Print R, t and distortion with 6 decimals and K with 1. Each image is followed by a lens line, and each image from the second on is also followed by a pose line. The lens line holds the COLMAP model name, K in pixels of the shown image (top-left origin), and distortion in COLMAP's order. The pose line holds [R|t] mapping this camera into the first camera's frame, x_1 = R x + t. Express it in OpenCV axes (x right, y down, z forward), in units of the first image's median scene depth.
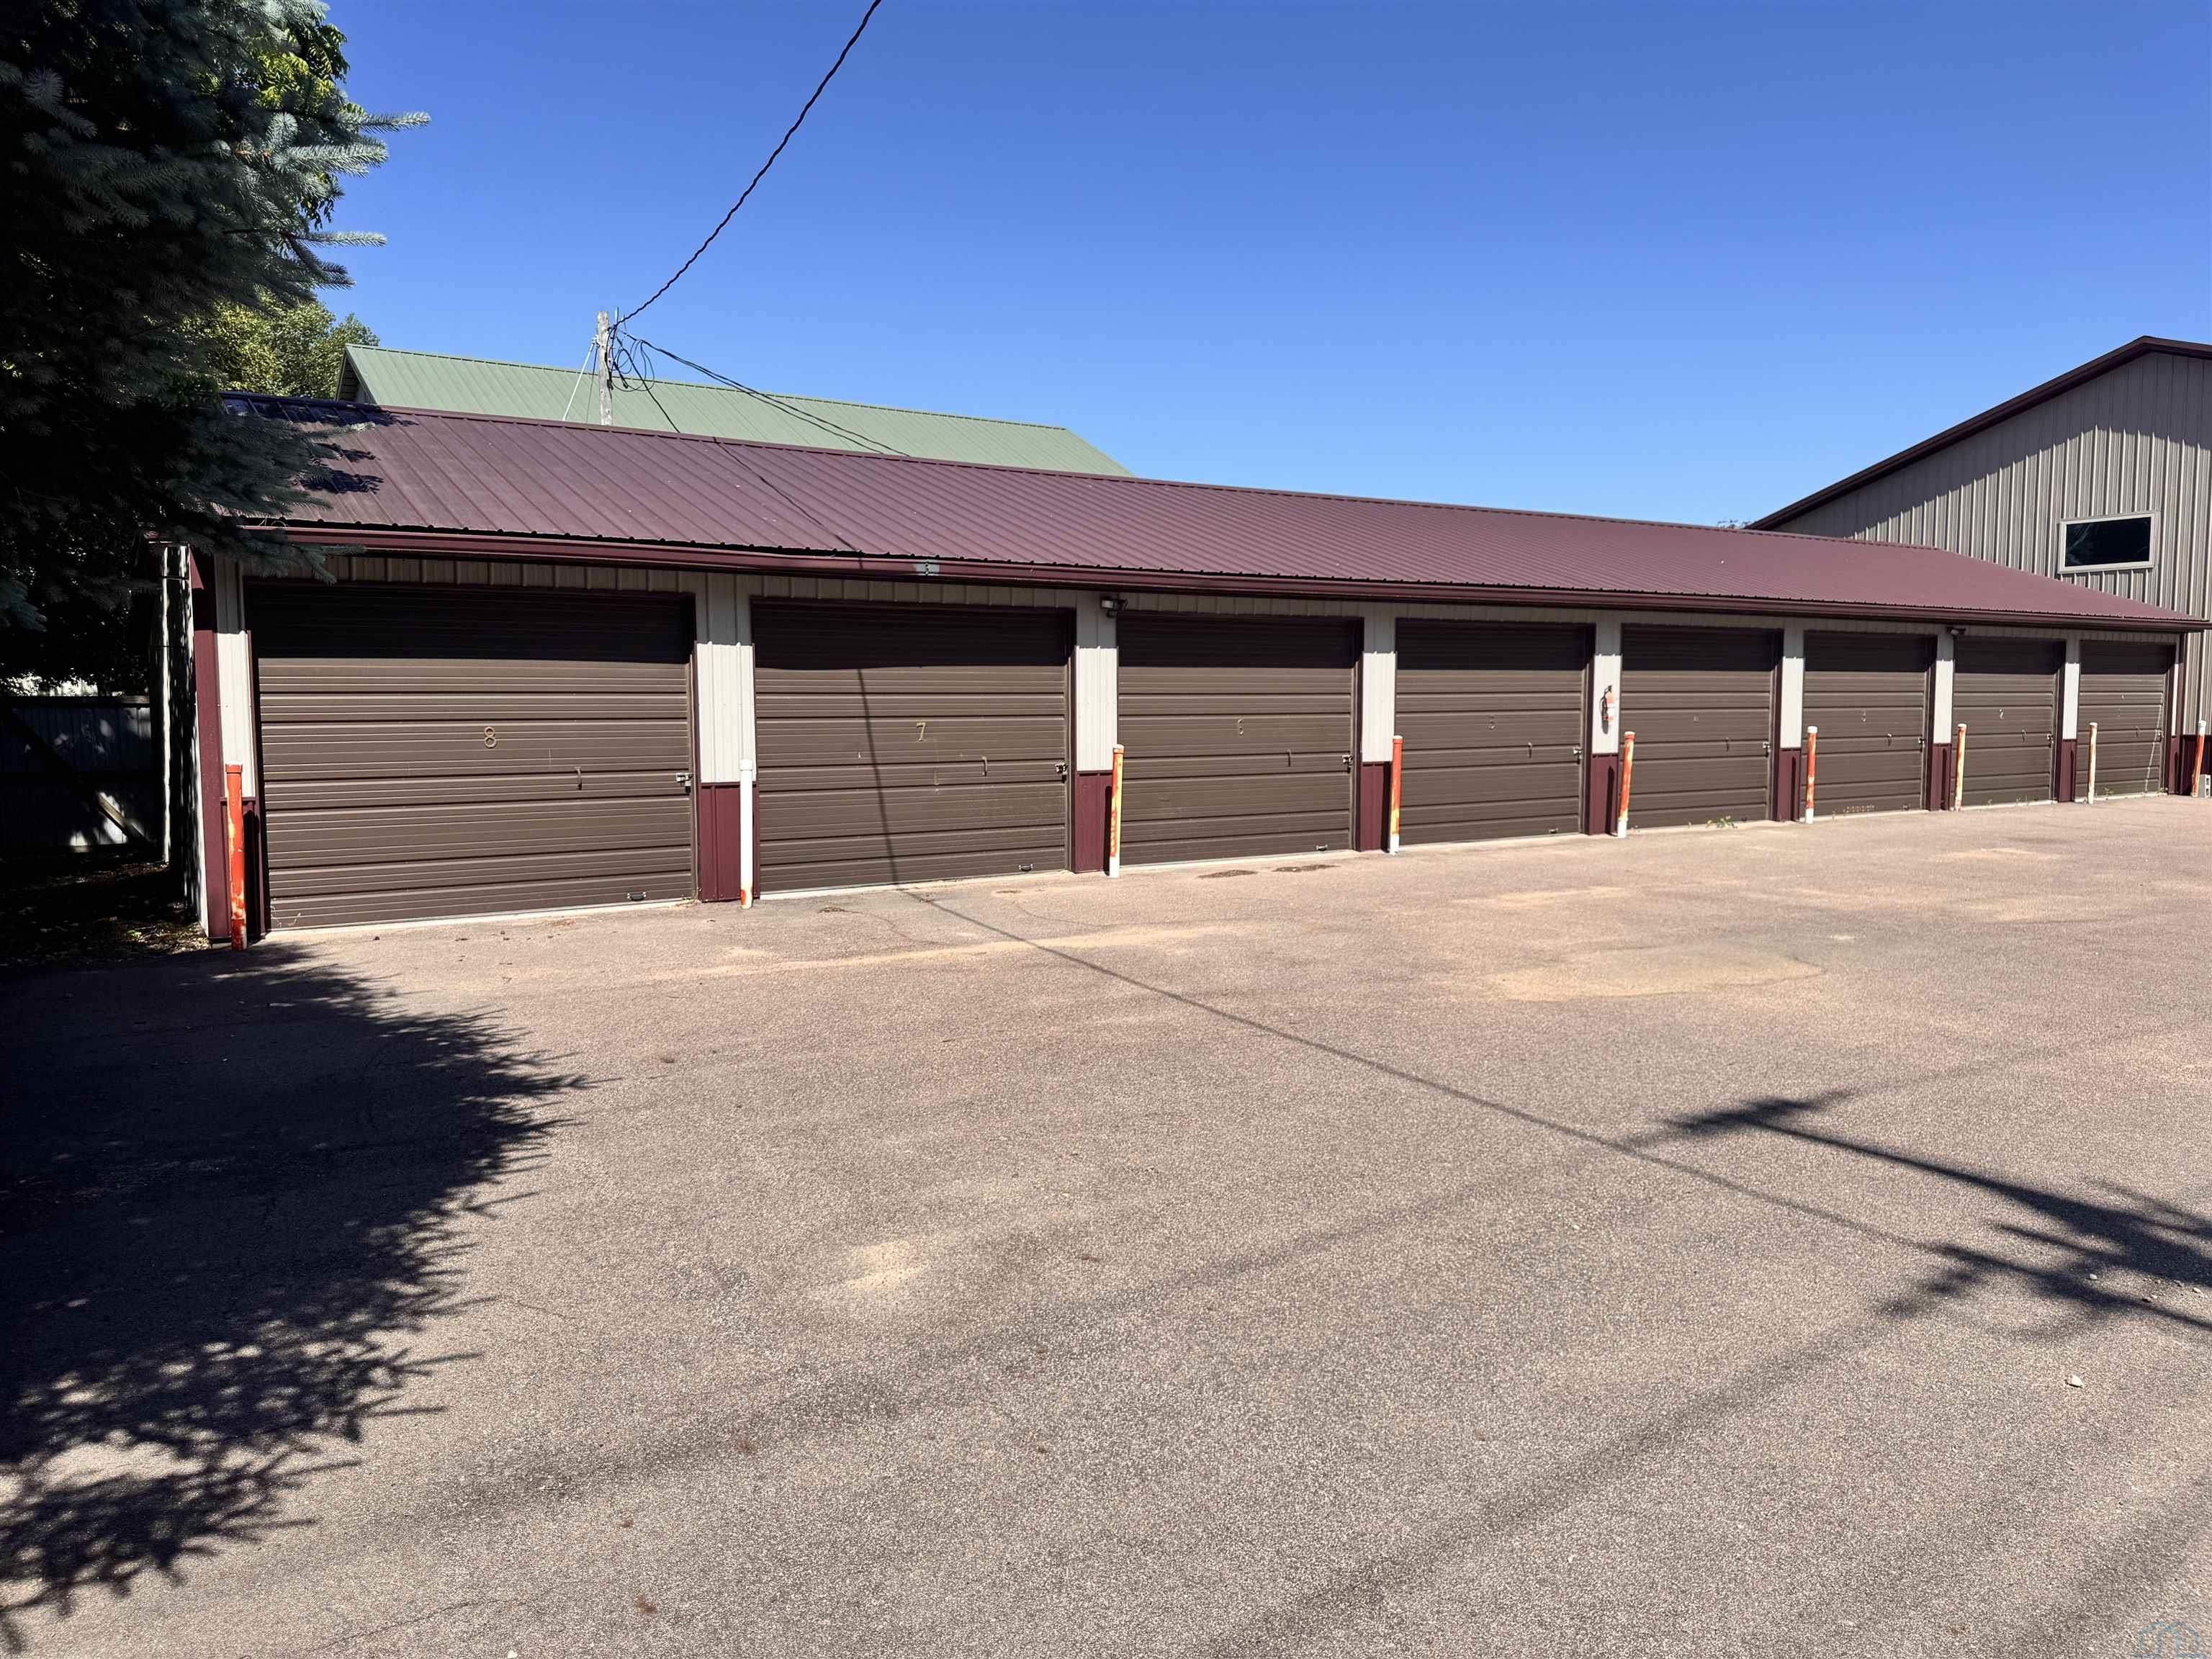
lens RADIAL K [[1560.3, 0, 1122.5], [0, 1560.3, 832.8], [0, 0, 1]] dist [0.120791, -0.212802]
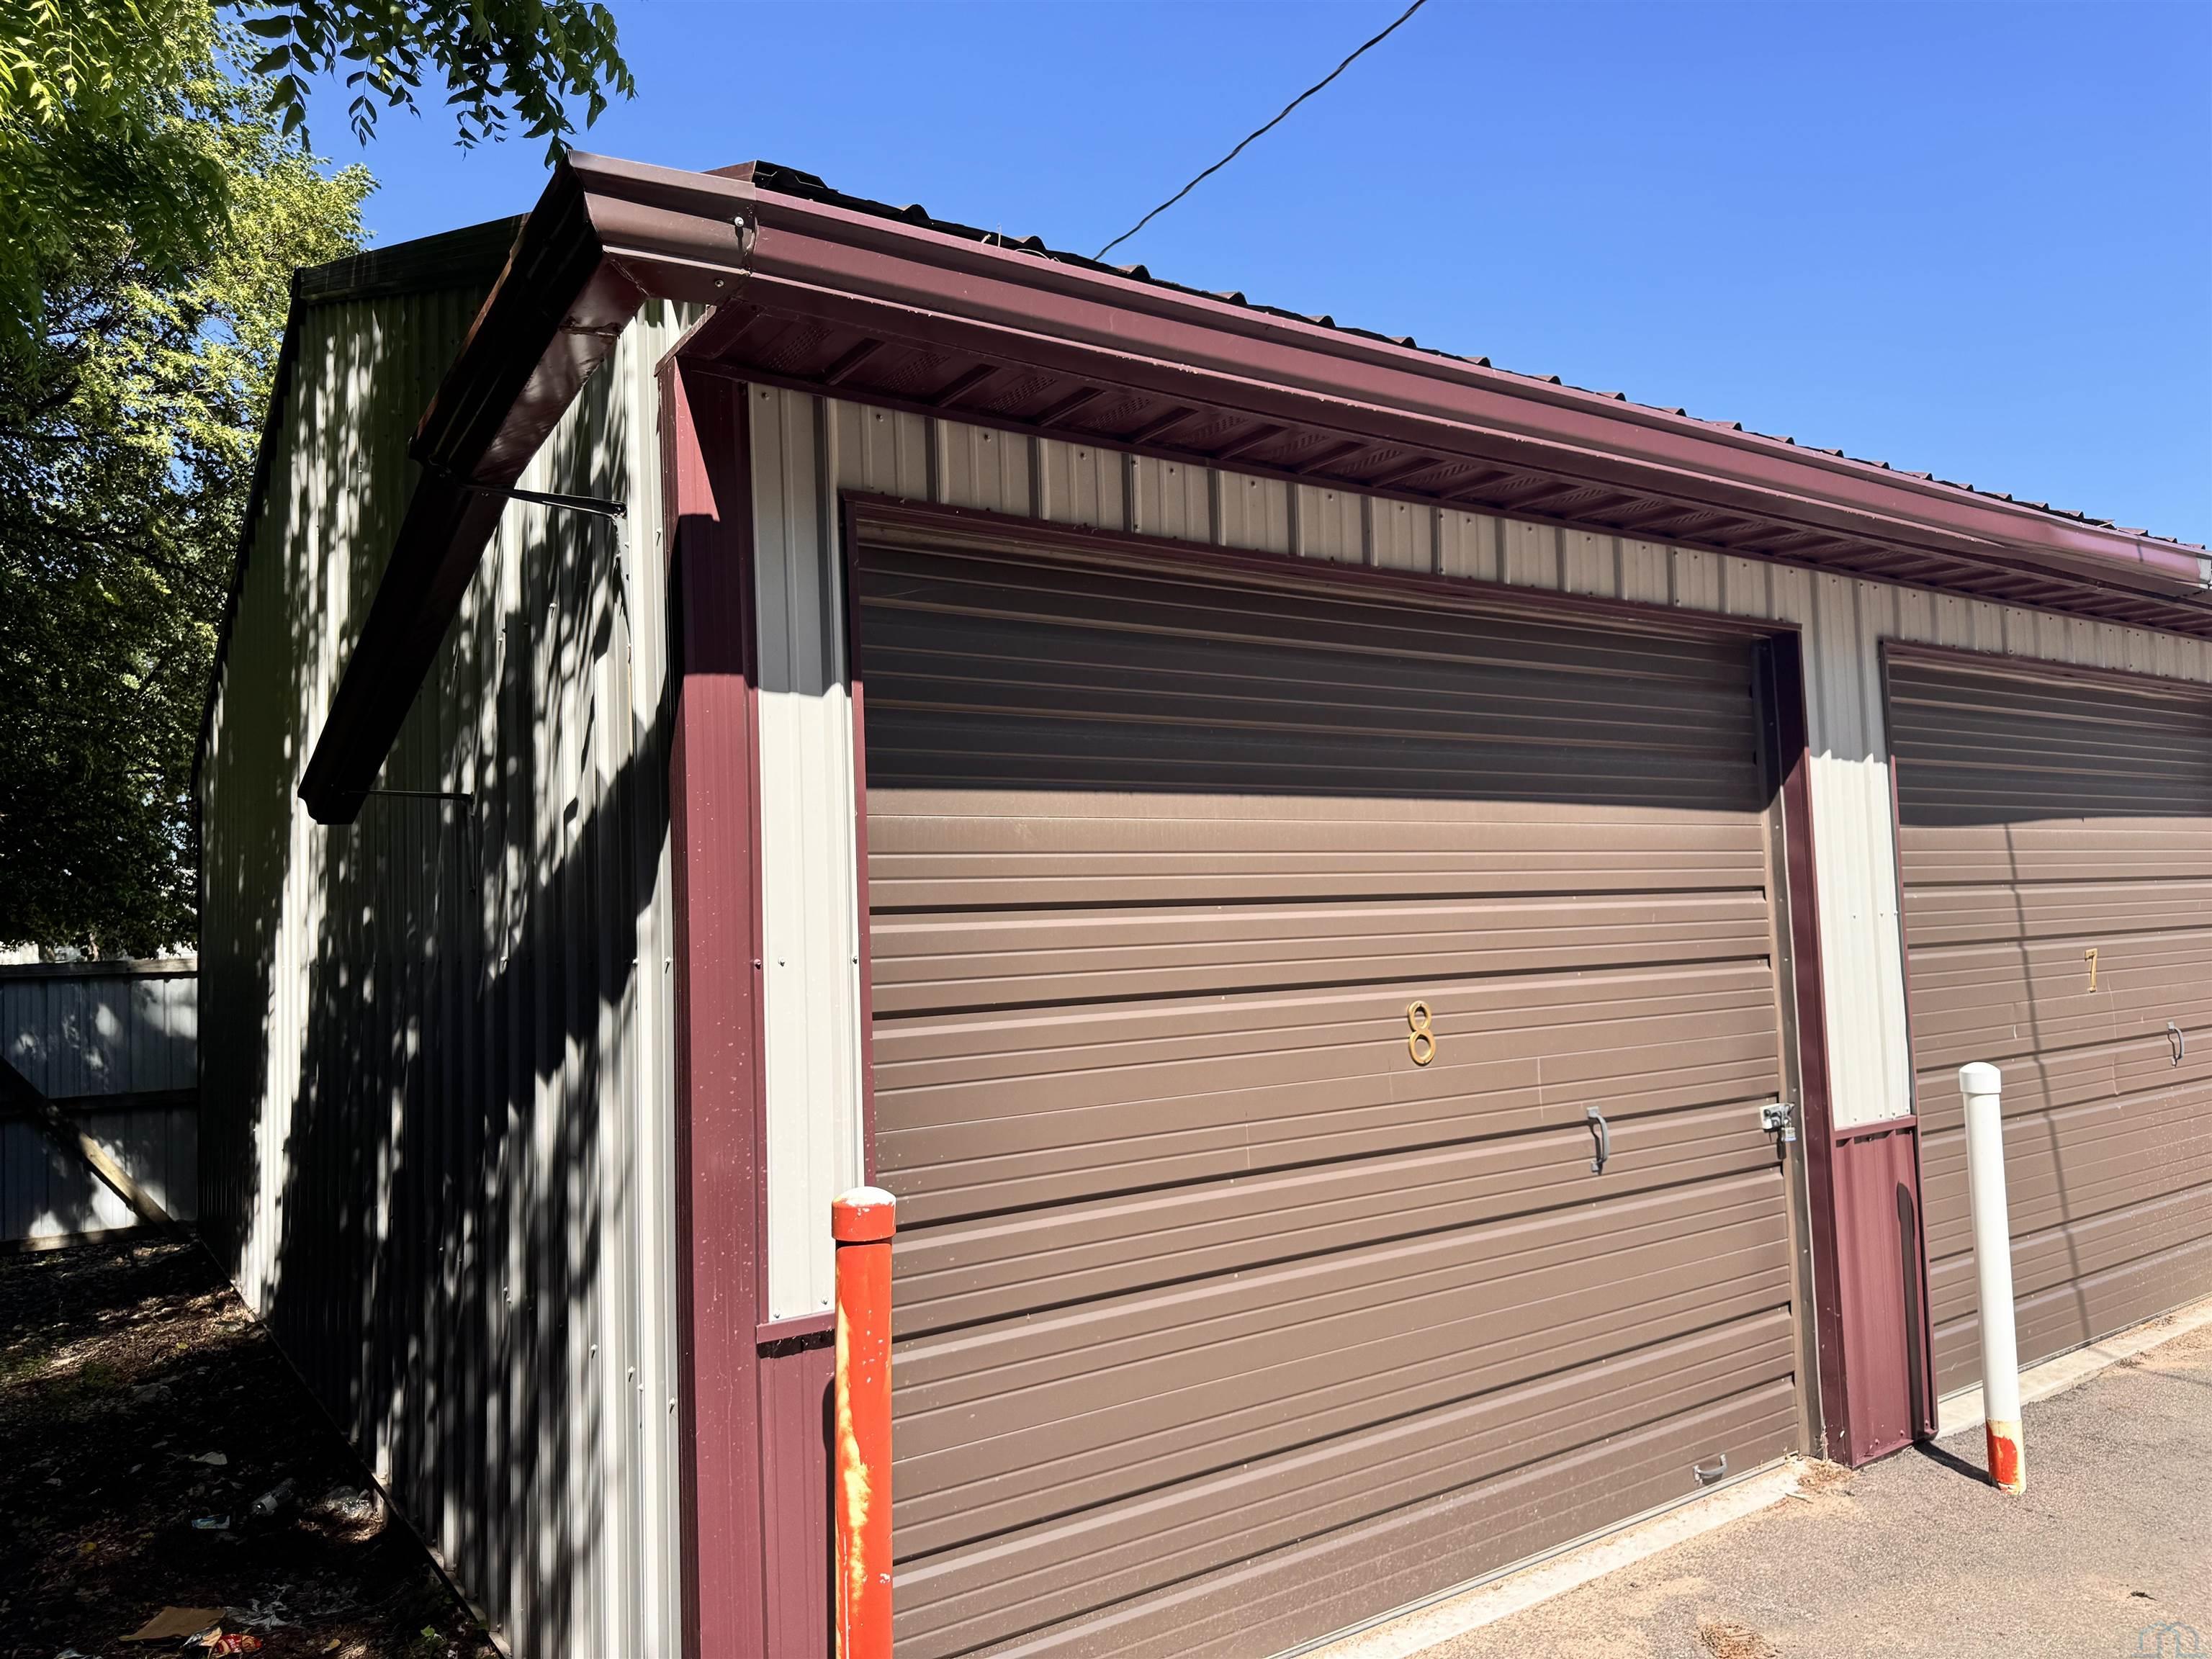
lens RADIAL K [[1560.3, 0, 1122.5], [0, 1560.3, 832.8], [0, 0, 1]] dist [0.120791, -0.212802]
pose [[0.998869, -0.031717, 0.035418, -0.497896], [0.036662, 0.988149, -0.149058, -0.057798], [-0.030271, 0.150188, 0.988194, 0.709517]]
